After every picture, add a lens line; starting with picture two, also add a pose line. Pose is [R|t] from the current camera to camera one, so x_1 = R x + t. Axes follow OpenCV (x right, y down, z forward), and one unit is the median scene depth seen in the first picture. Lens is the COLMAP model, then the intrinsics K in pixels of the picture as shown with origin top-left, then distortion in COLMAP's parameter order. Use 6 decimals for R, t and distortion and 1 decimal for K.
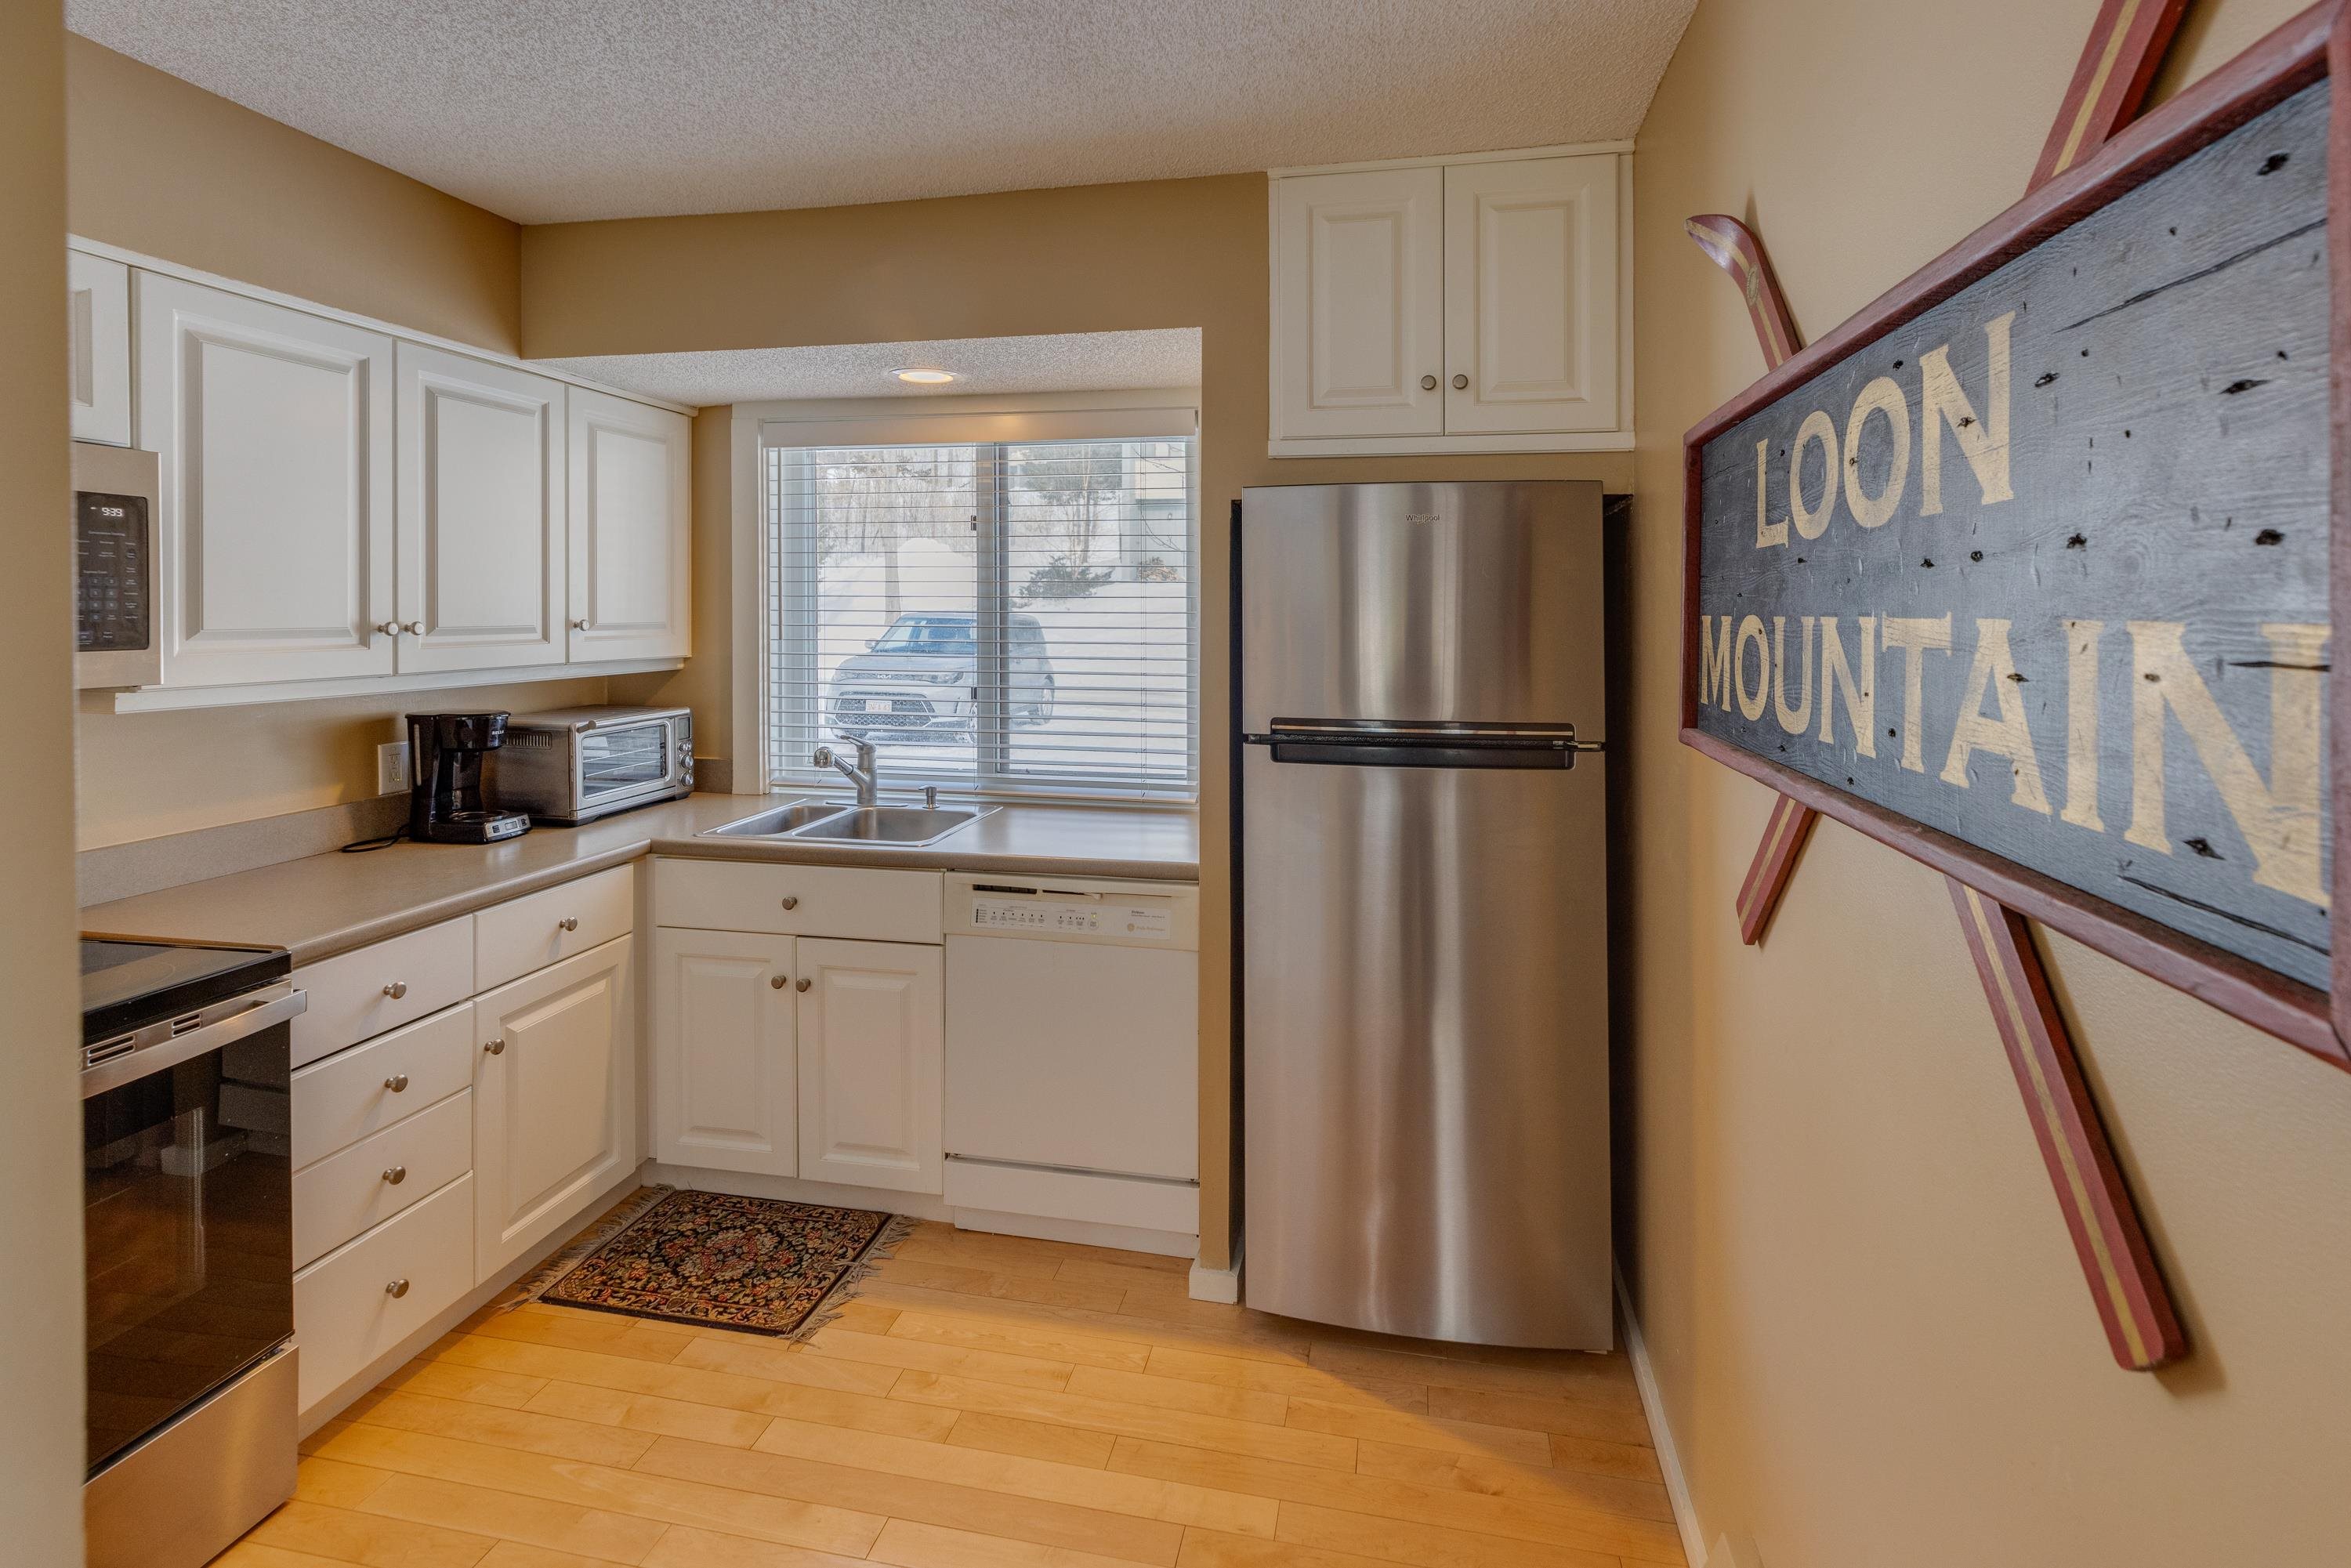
lens RADIAL K [[1097.3, 0, 1178.9], [0, 1097.3, 611.3], [0, 0, 1]] dist [0.003491, -0.000519]
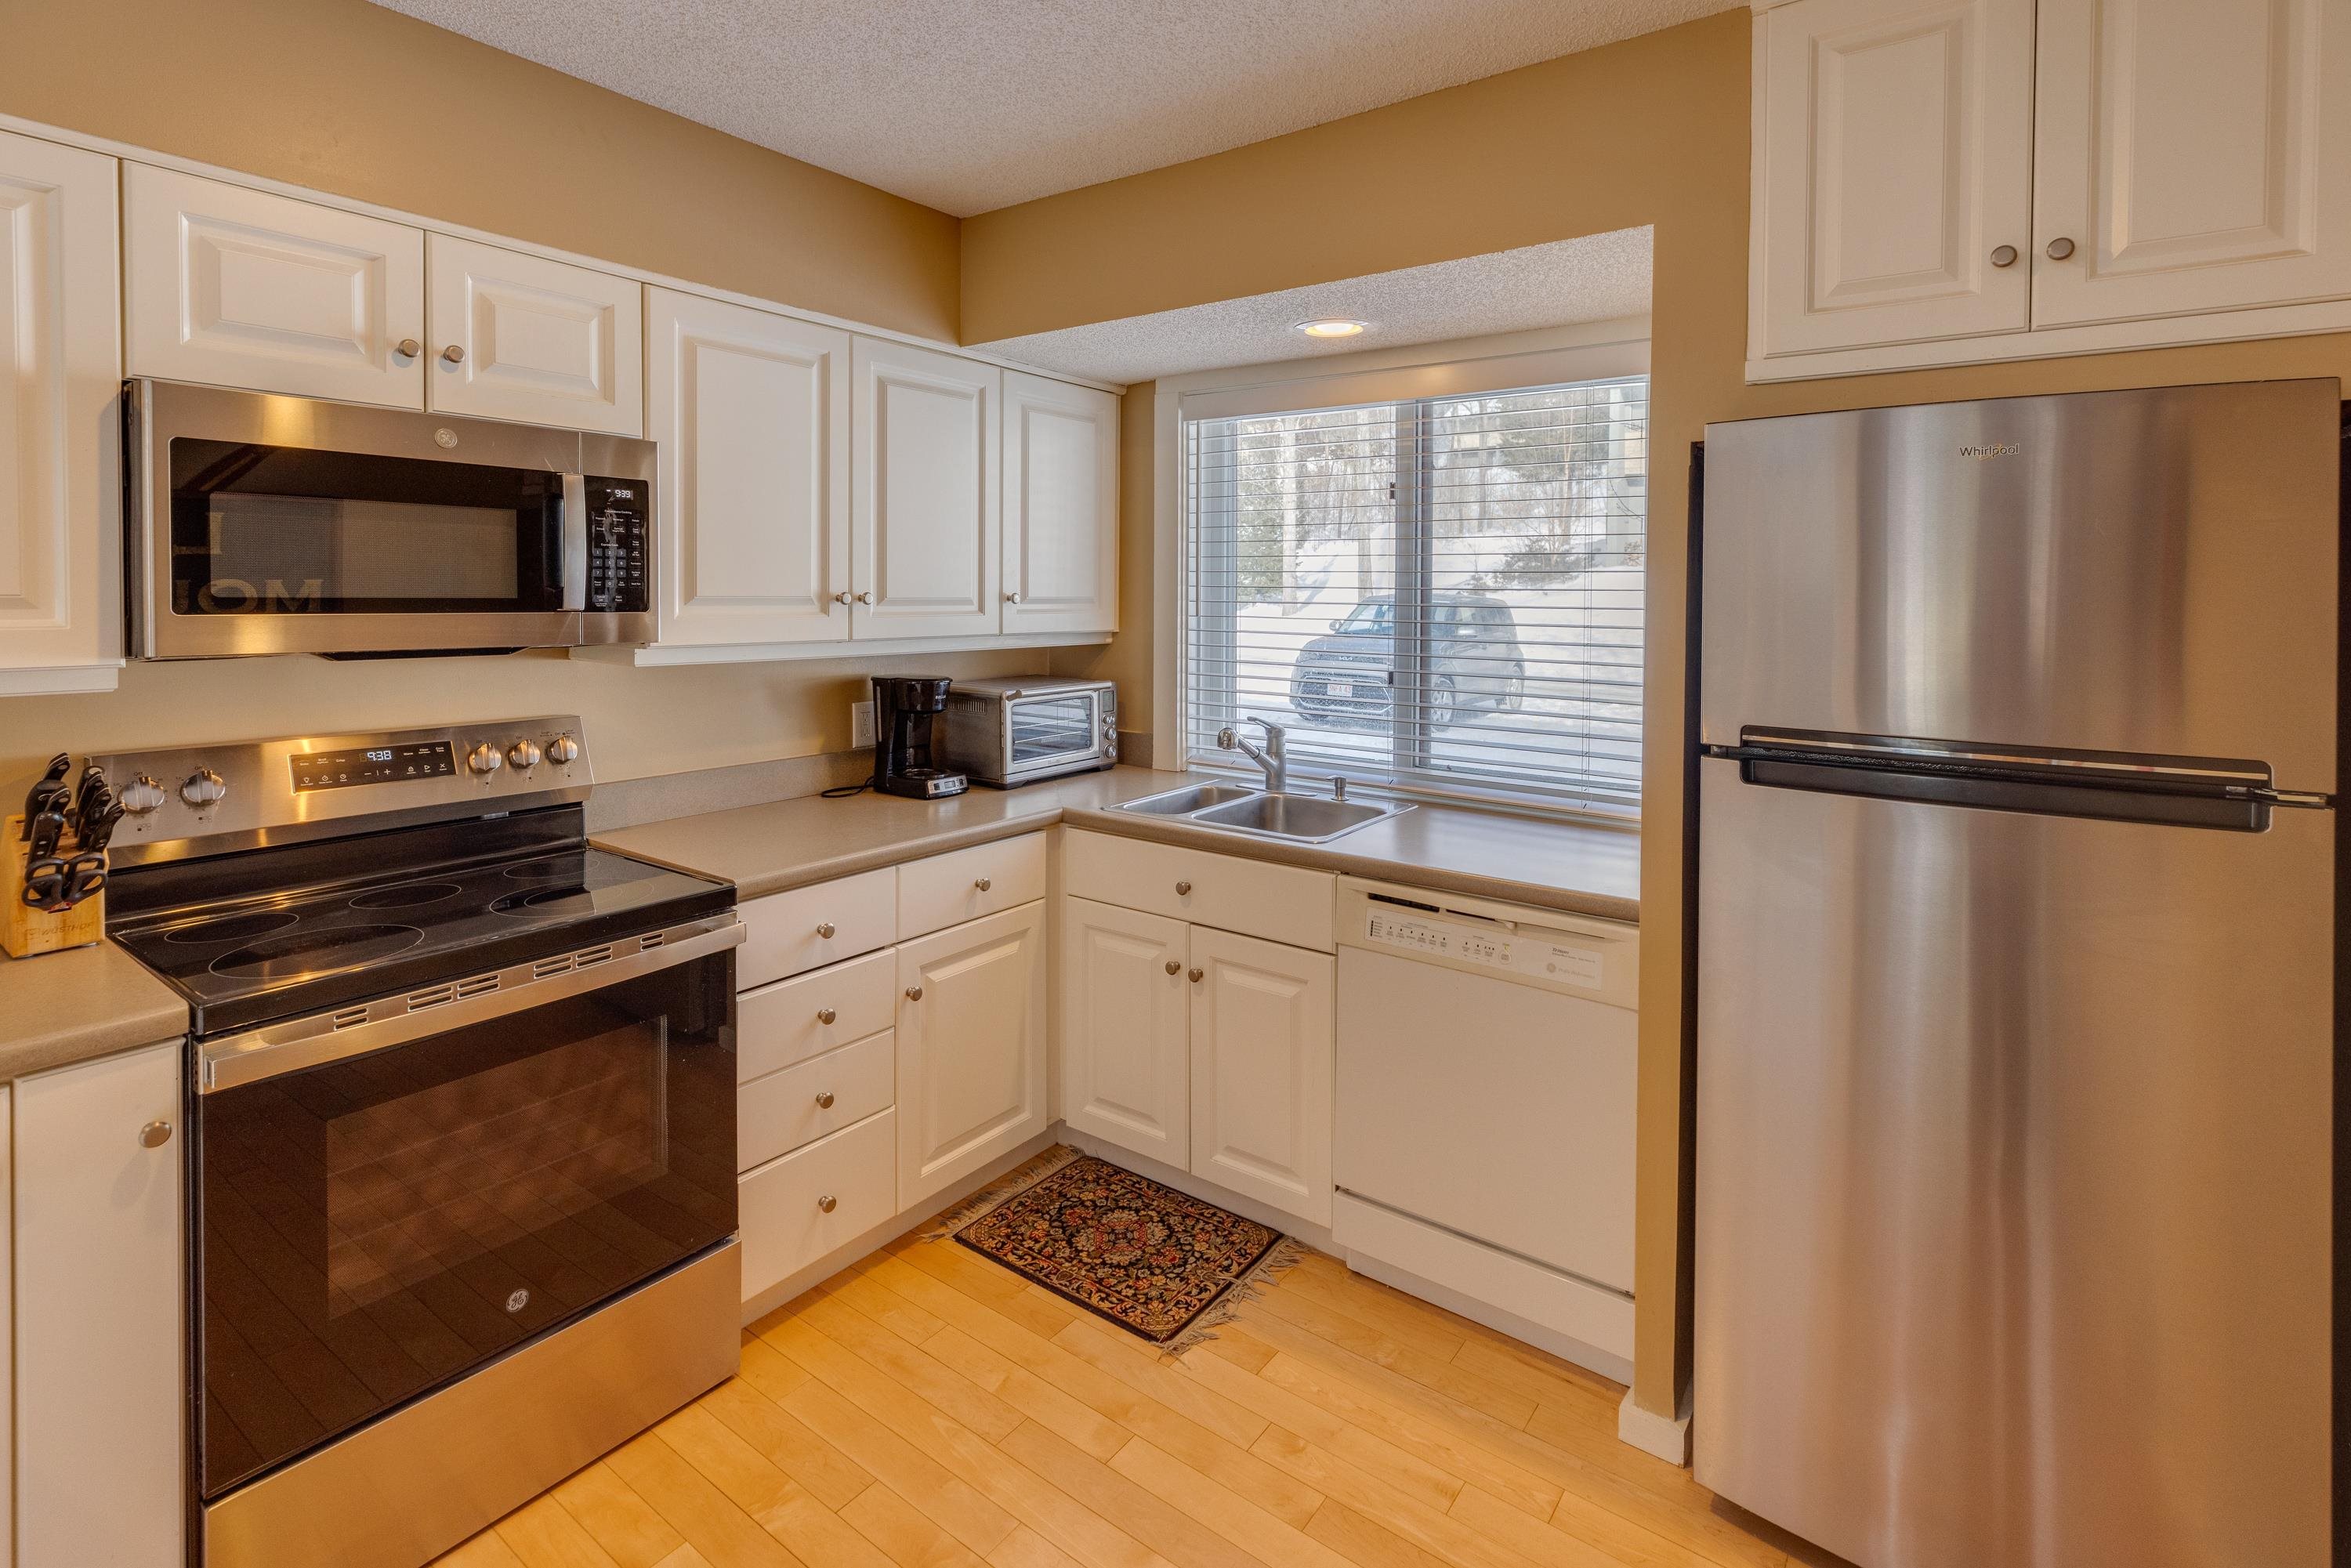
lens RADIAL K [[1097.3, 0, 1178.9], [0, 1097.3, 611.3], [0, 0, 1]] dist [0.003491, -0.000519]
pose [[0.910190, 0.013853, -0.413959, 0.037320], [-0.007820, 0.999837, 0.016265, 0.007641], [0.414117, -0.011567, 0.910150, 0.127234]]
